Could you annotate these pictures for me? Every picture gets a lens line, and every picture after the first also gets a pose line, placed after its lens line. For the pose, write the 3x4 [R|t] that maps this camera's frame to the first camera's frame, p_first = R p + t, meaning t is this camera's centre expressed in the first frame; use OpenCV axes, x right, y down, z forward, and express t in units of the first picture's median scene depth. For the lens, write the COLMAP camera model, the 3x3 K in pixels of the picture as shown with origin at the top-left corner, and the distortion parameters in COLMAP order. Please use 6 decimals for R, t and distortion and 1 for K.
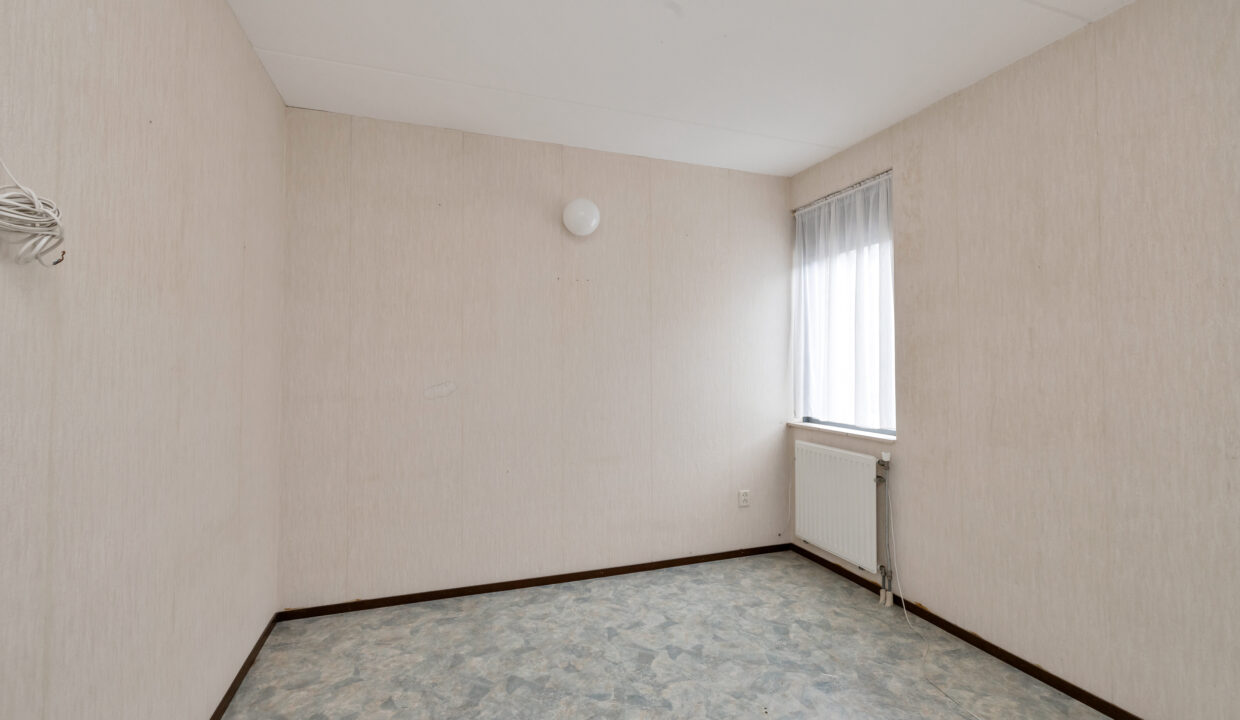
lens RADIAL K [[530.8, 0, 616.7], [0, 530.8, 347.1], [0, 0, 1]] dist [-0.001116, 0.000689]
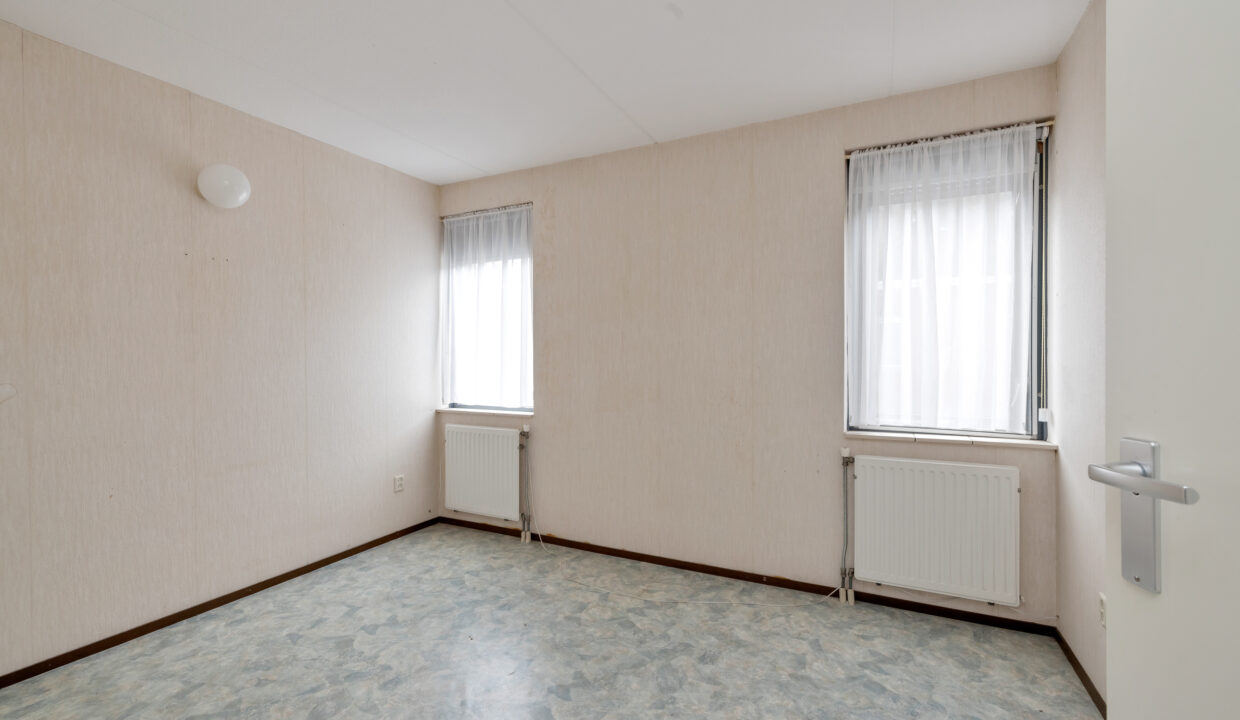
lens RADIAL K [[530.8, 0, 618.0], [0, 530.8, 354.5], [0, 0, 1]] dist [-0.001116, 0.000689]
pose [[0.721709, -0.003351, 0.692189, -0.231702], [-0.016196, 0.999633, 0.021726, -0.002058], [-0.692007, -0.026890, 0.721390, -0.075414]]
